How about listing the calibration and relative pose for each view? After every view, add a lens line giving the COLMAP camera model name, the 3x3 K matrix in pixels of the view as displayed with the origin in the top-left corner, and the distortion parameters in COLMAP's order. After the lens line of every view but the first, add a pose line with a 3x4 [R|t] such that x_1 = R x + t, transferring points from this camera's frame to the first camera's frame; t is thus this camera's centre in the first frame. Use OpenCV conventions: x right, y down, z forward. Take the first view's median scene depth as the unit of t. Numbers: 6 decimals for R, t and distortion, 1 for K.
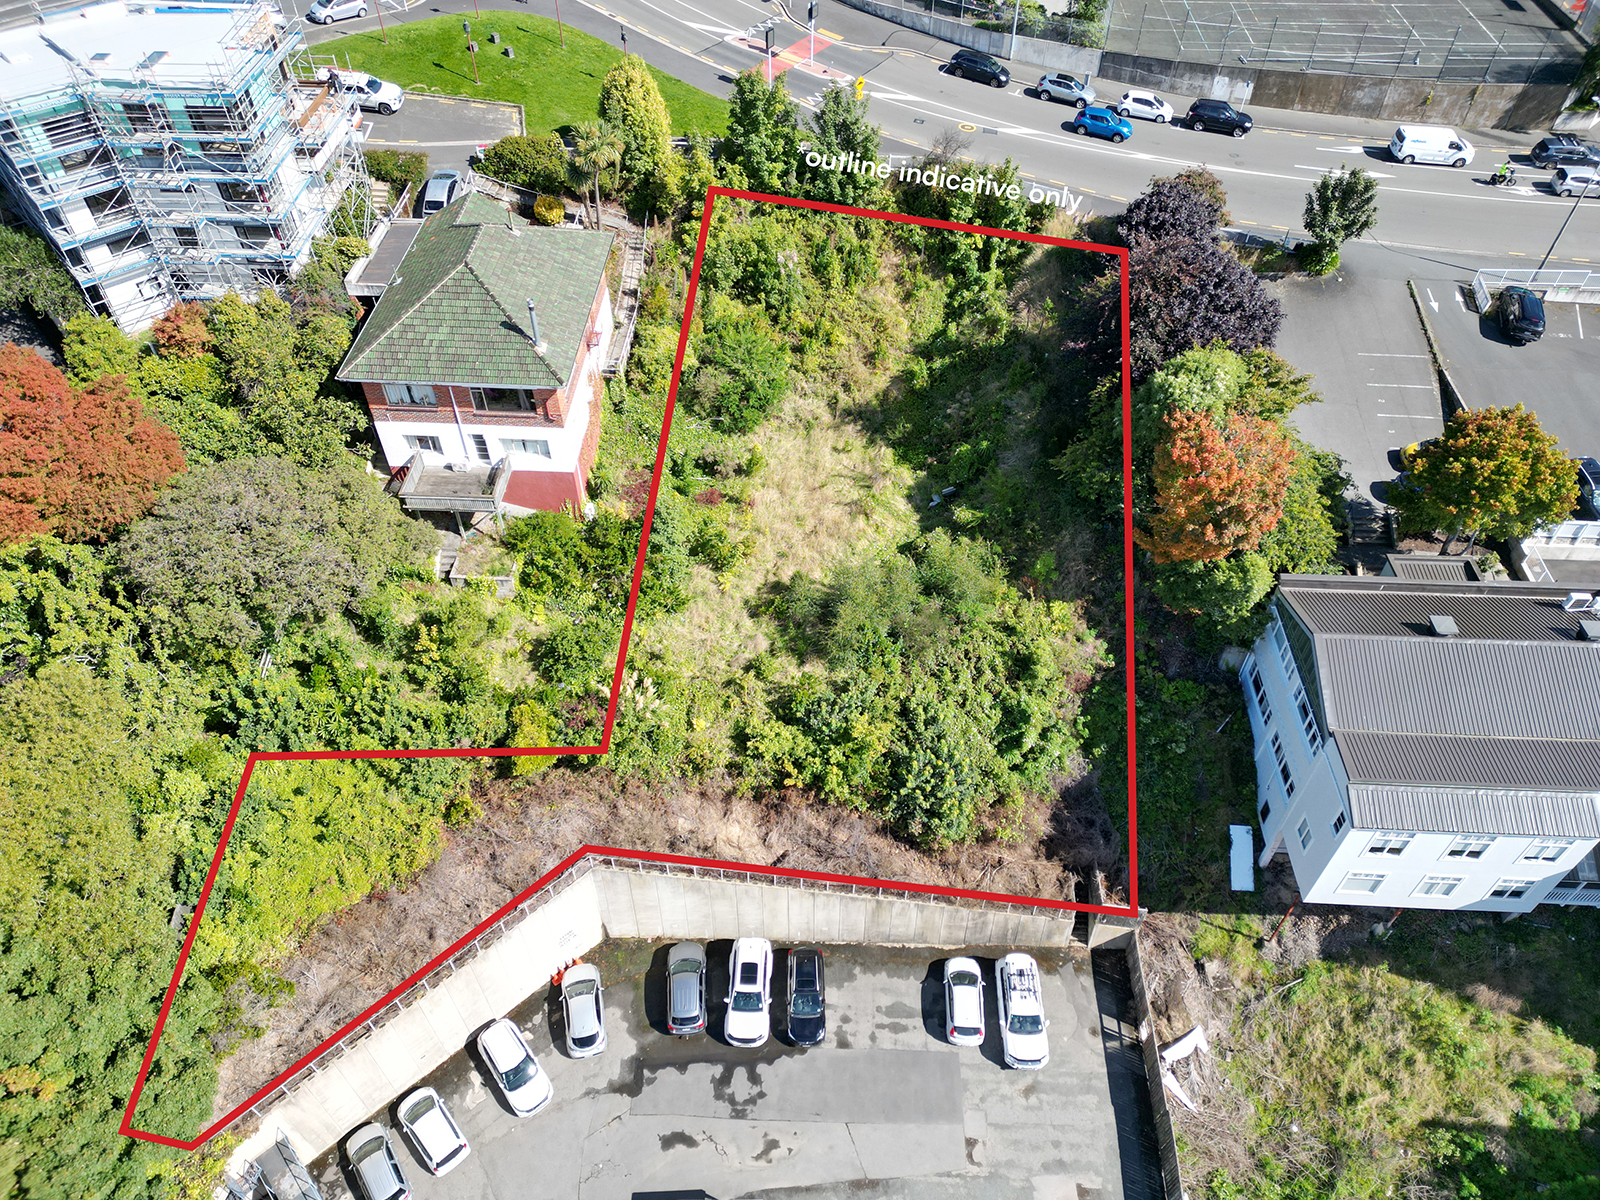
lens RADIAL K [[1108.5, 0, 807.5], [0, 1108.5, 595.9], [0, 0, 1]] dist [0.035697, -0.018637]
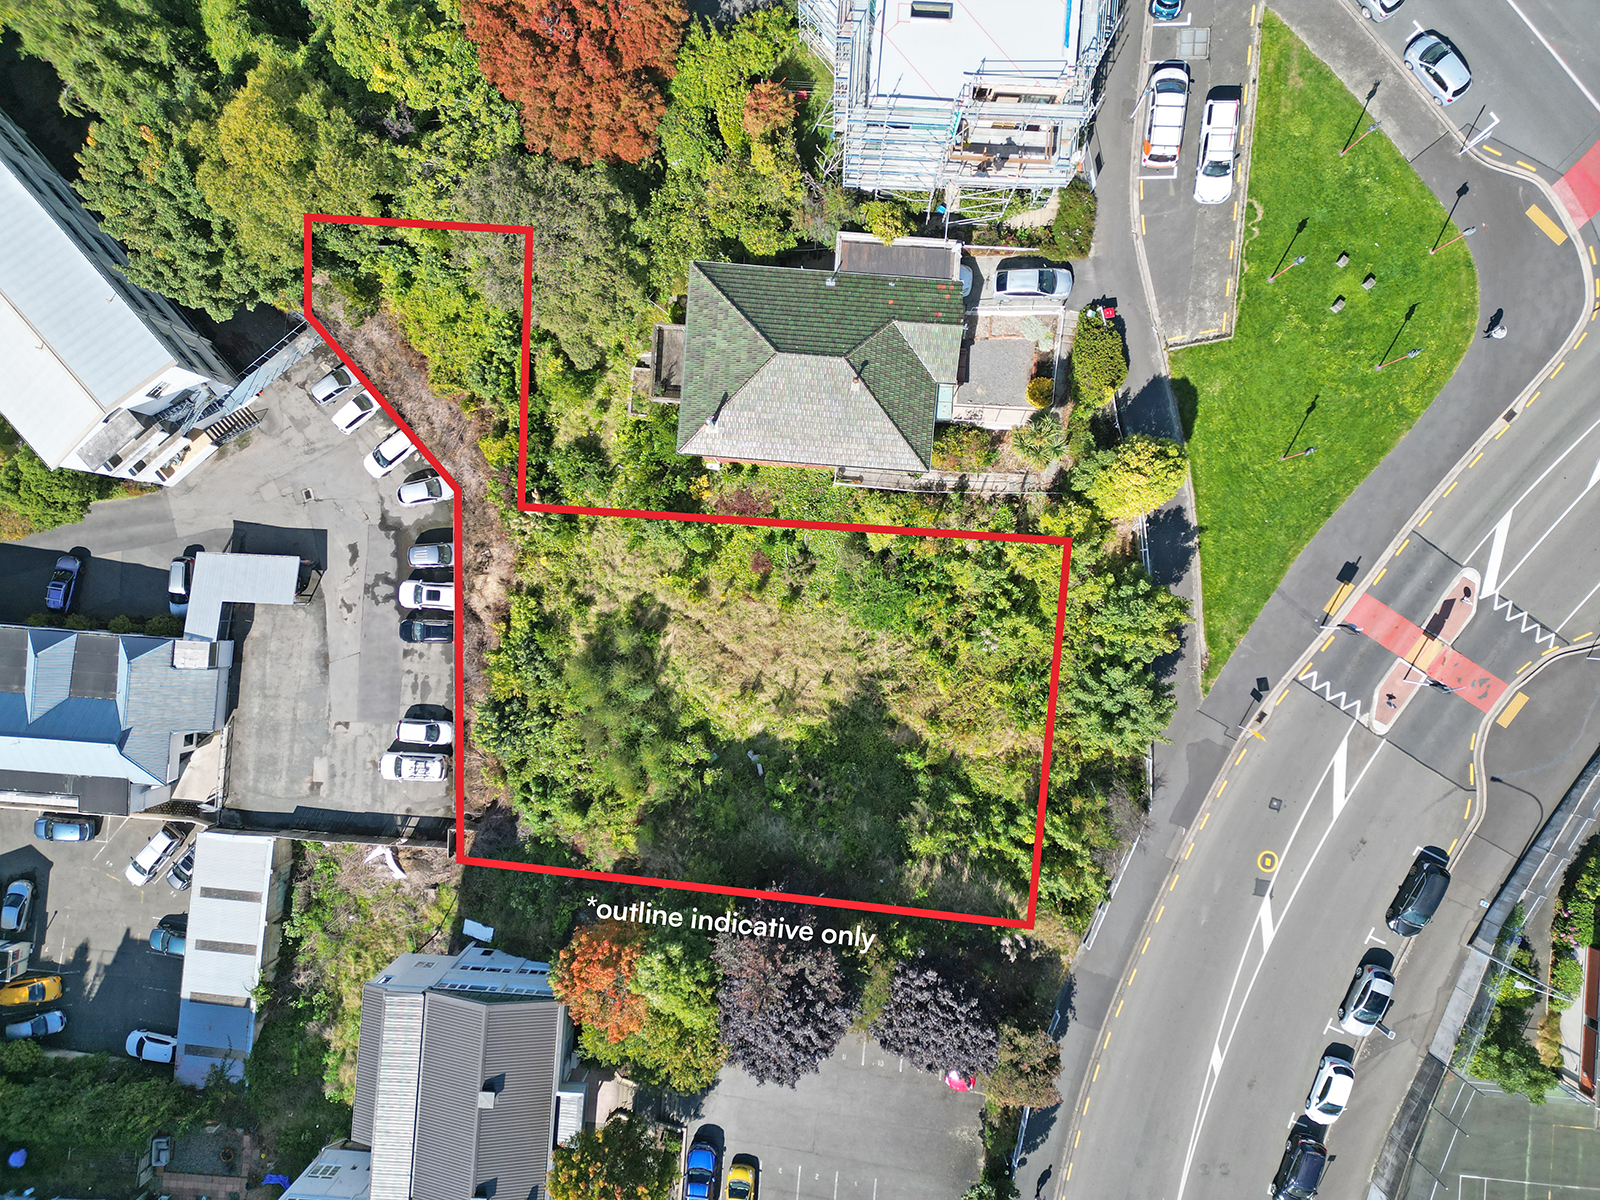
lens RADIAL K [[1108.5, 0, 805.3], [0, 1108.5, 597.0], [0, 0, 1]] dist [0.035697, -0.018637]
pose [[-0.031899, 0.999466, -0.007075, -0.053053], [-0.724379, -0.018241, 0.689161, -1.062054], [0.688664, 0.027108, 0.724574, 0.215432]]
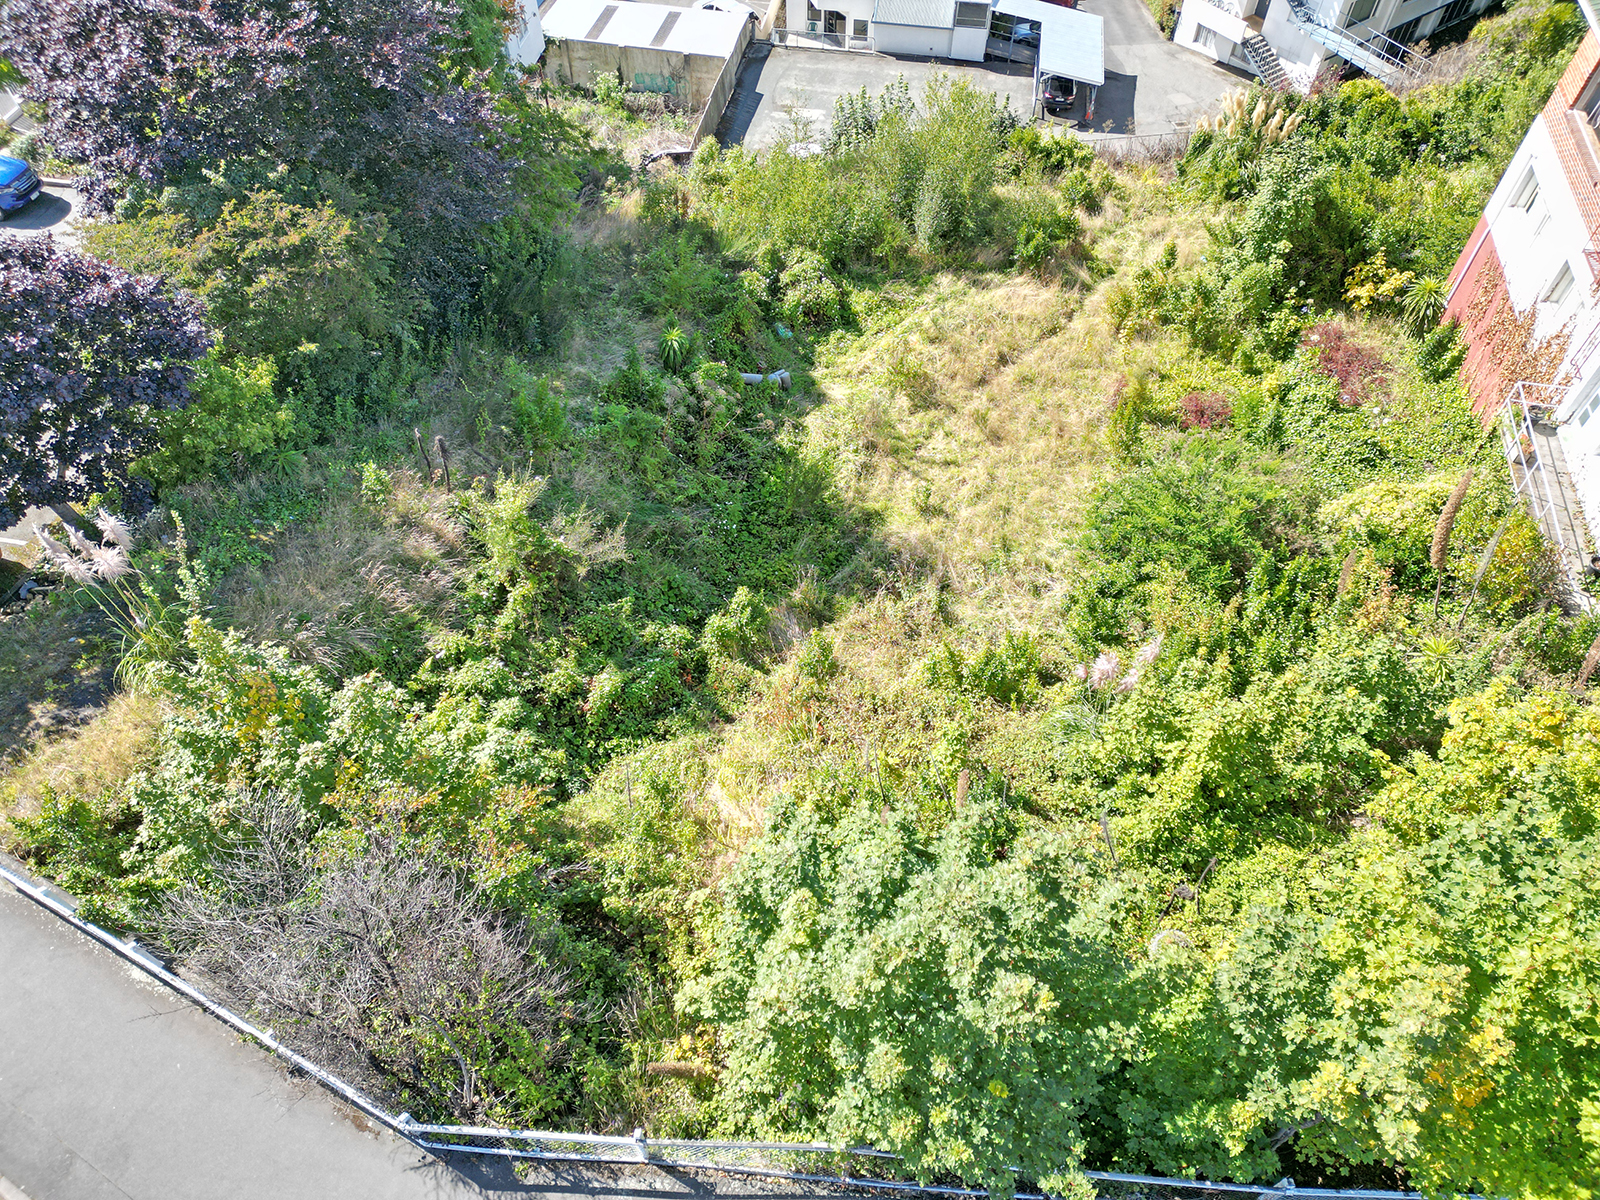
lens RADIAL K [[1108.5, 0, 811.1], [0, 1108.5, 603.5], [0, 0, 1]] dist [0.035697, -0.018637]
pose [[-0.991338, -0.112219, 0.068231, 0.055755], [0.086522, -0.167185, 0.982122, -0.736372], [-0.098805, 0.979518, 0.175447, 1.160636]]
